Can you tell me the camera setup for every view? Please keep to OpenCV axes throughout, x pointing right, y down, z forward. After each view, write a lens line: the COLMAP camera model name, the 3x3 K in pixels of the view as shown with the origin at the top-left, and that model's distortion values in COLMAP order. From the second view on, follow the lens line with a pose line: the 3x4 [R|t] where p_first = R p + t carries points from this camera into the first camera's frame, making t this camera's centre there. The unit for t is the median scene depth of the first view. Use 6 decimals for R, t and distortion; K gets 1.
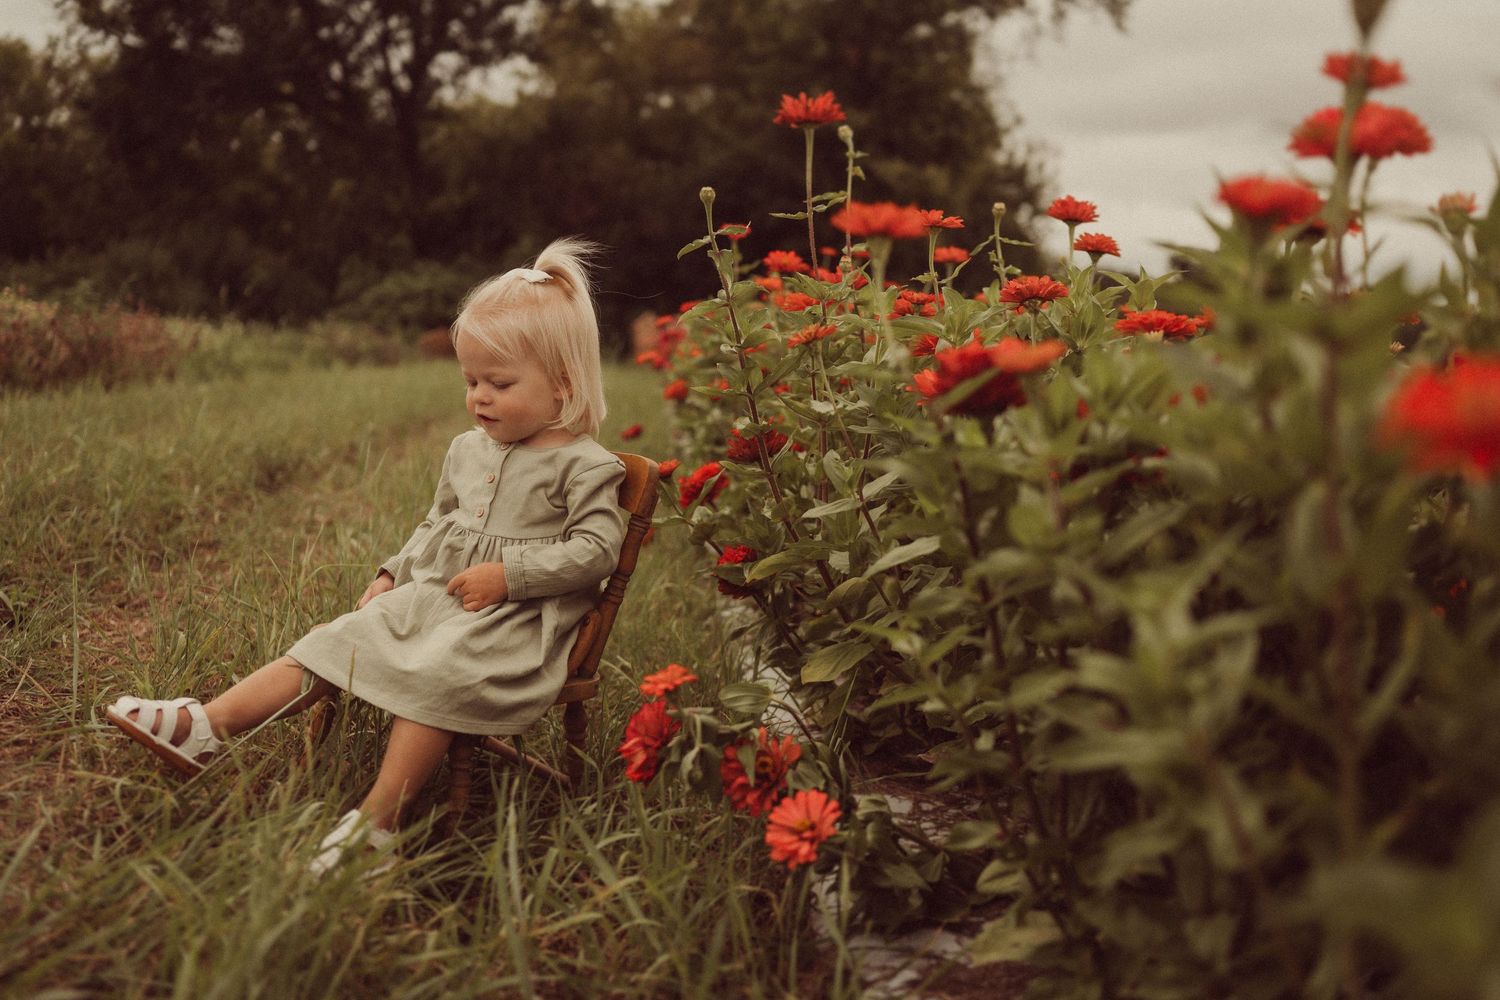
lens RADIAL K [[1450.5, 0, 746.4], [0, 1450.5, 509.5], [0, 0, 1]] dist [0.000931, 0.000000]
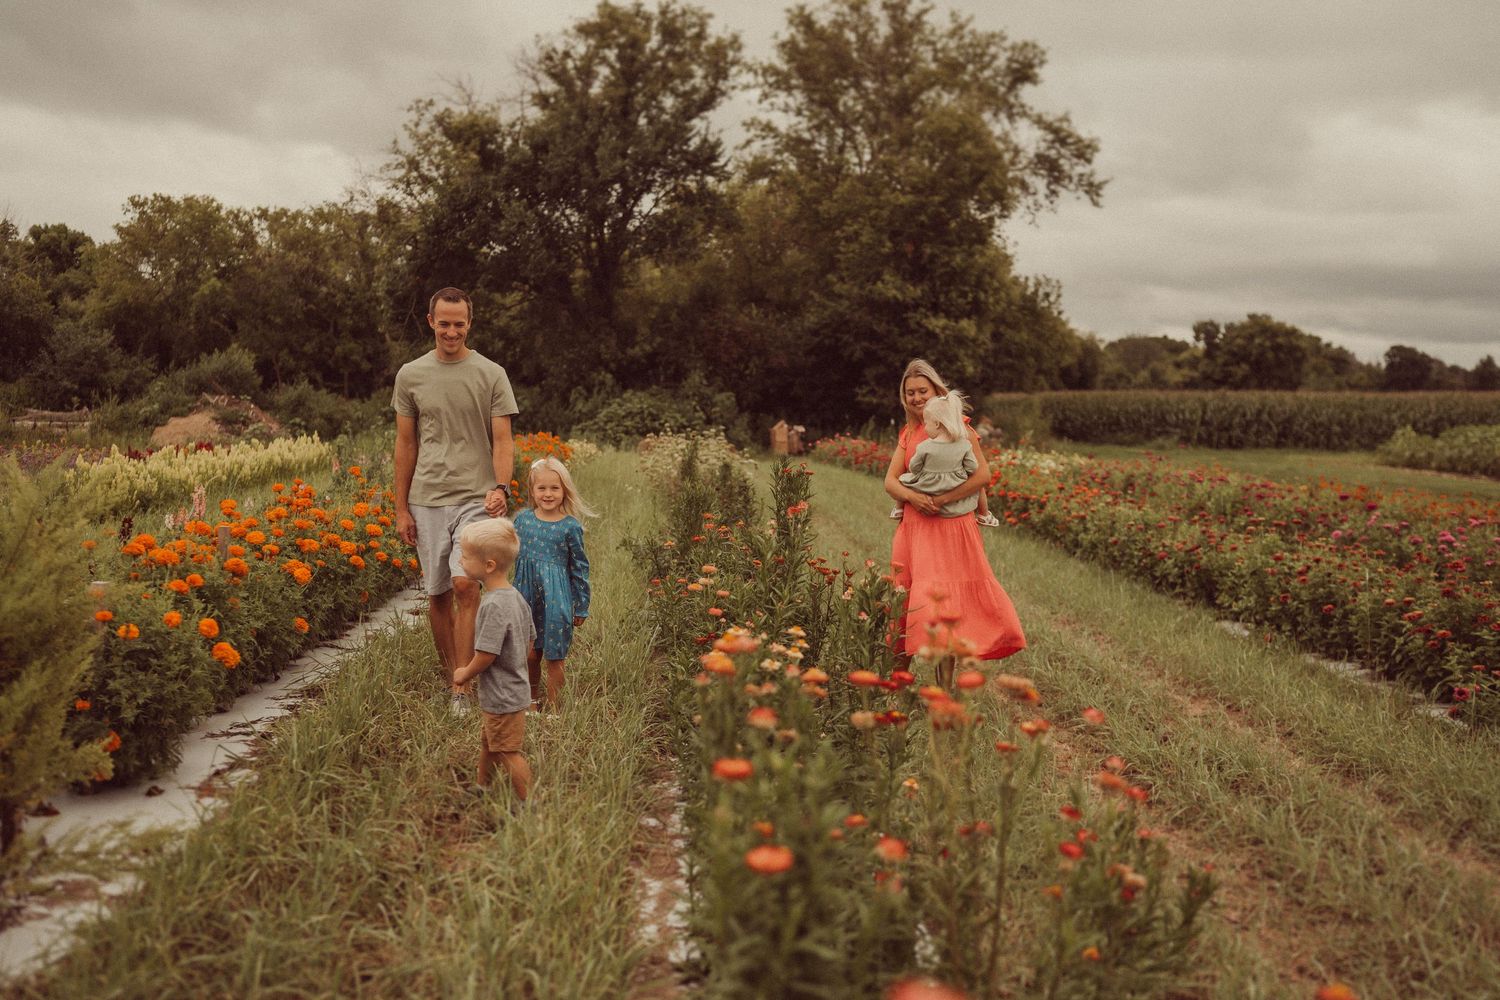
lens RADIAL K [[1450.5, 0, 742.7], [0, 1450.5, 512.0], [0, 0, 1]] dist [0.000931, 0.000000]
pose [[0.999011, -0.027784, -0.034717, -0.057466], [0.026122, 0.998533, -0.047438, 0.032082], [0.035984, 0.046484, 0.998271, -0.522297]]
